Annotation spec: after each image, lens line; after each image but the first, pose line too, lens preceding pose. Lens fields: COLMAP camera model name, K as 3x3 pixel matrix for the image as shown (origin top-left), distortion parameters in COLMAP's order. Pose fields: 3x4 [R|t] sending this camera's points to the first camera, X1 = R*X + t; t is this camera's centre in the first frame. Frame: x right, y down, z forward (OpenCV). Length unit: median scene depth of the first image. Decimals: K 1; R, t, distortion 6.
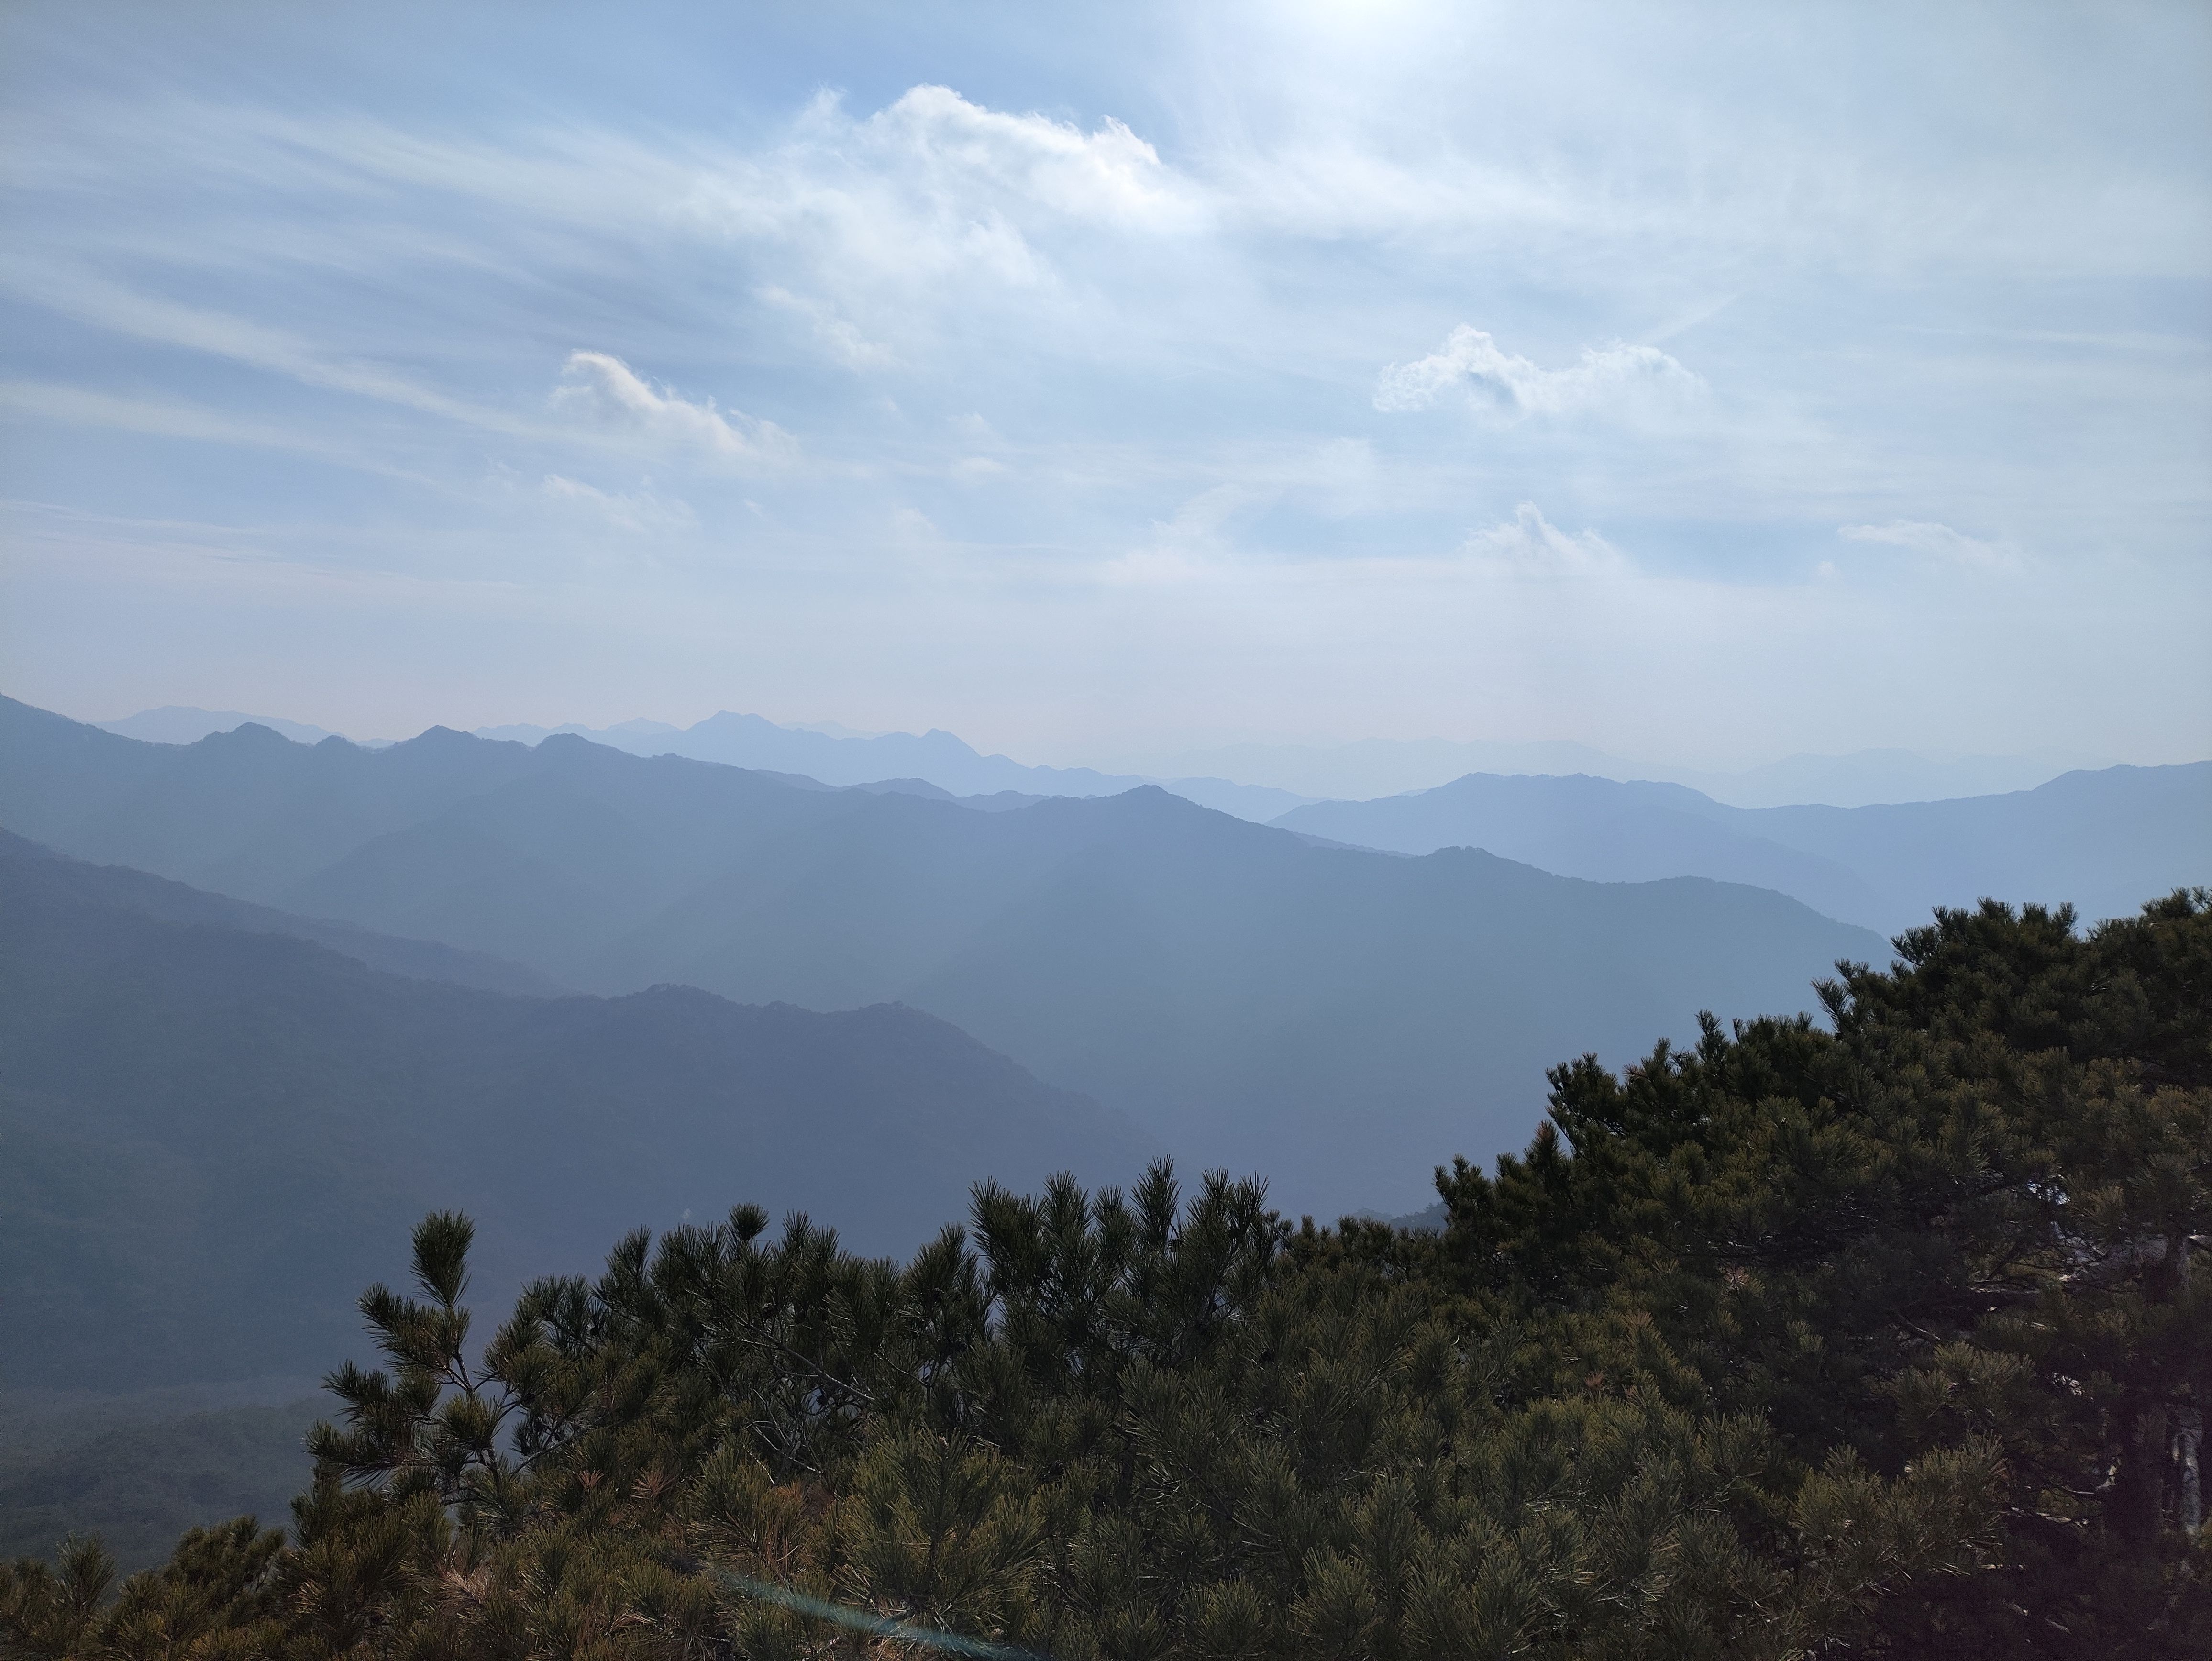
lens RADIAL K [[1544.4, 0, 1102.7], [0, 1544.4, 794.6], [0, 0, 1]] dist [0.020655, -0.002040]
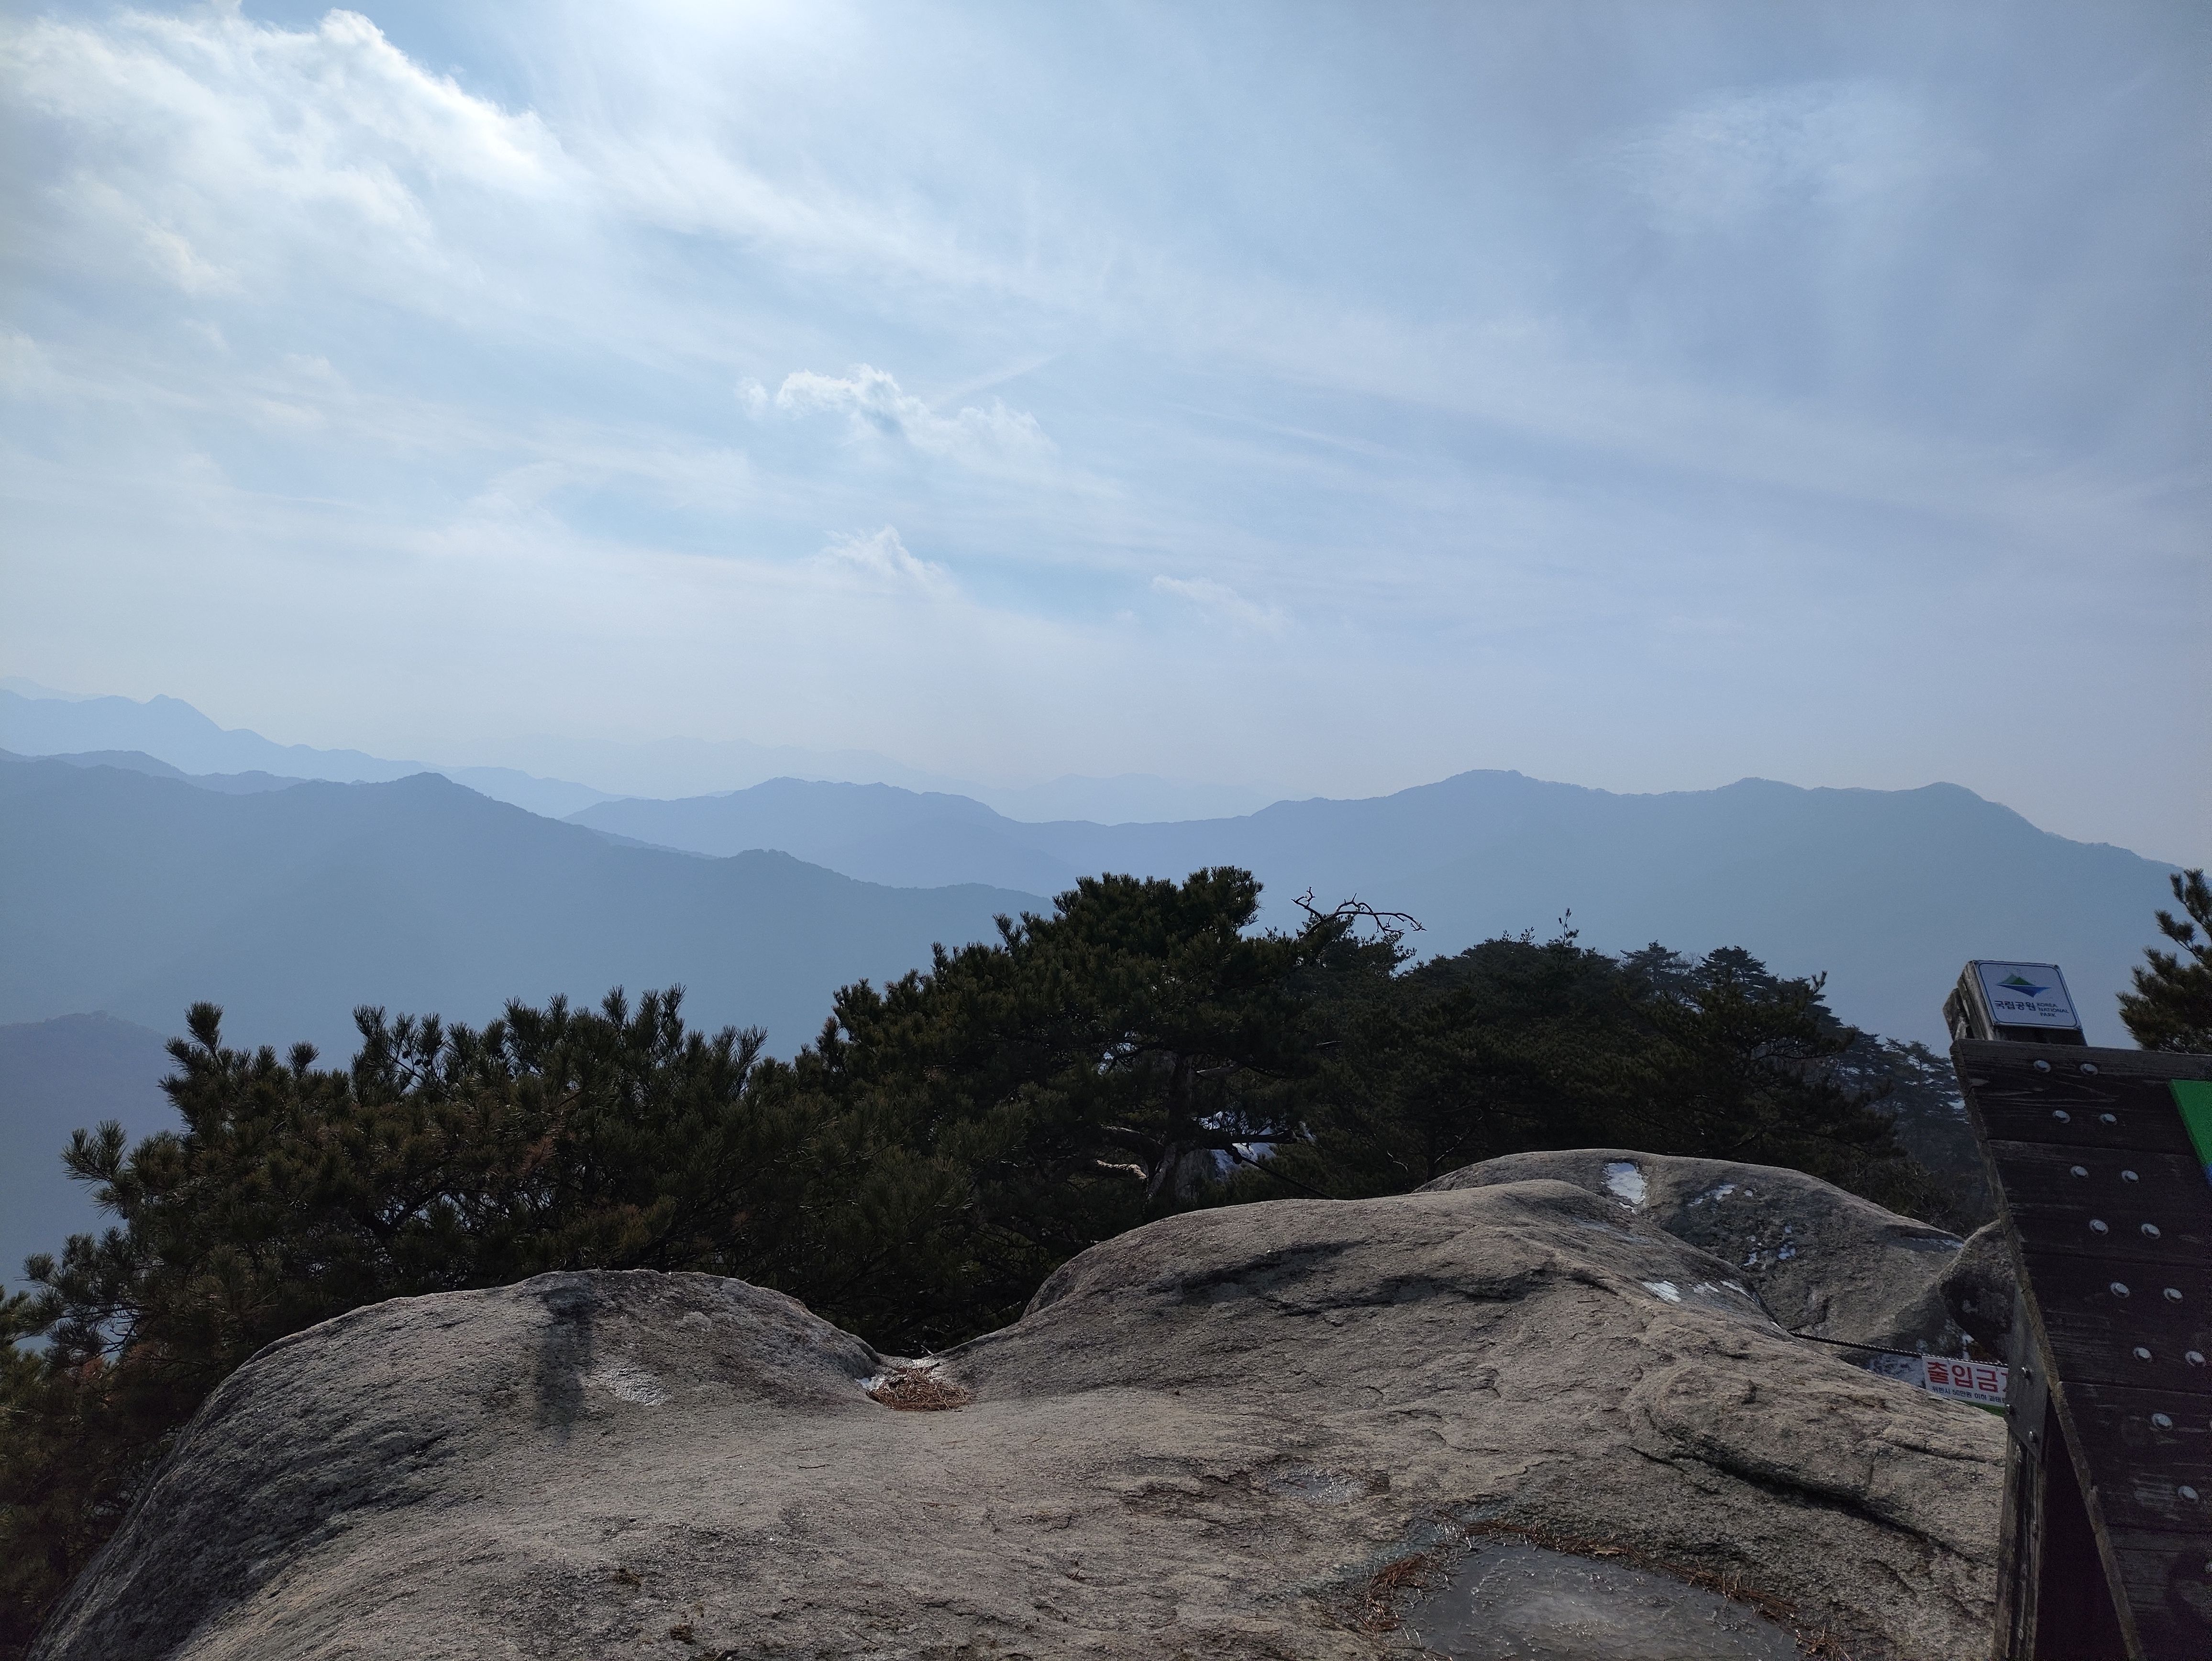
lens RADIAL K [[1544.4, 0, 1102.7], [0, 1544.4, 794.6], [0, 0, 1]] dist [0.020655, -0.002040]
pose [[0.903051, 0.045008, 0.427169, -0.113092], [-0.044226, 0.998952, -0.011756, 0.005573], [-0.427250, -0.008276, 0.904096, -0.419131]]
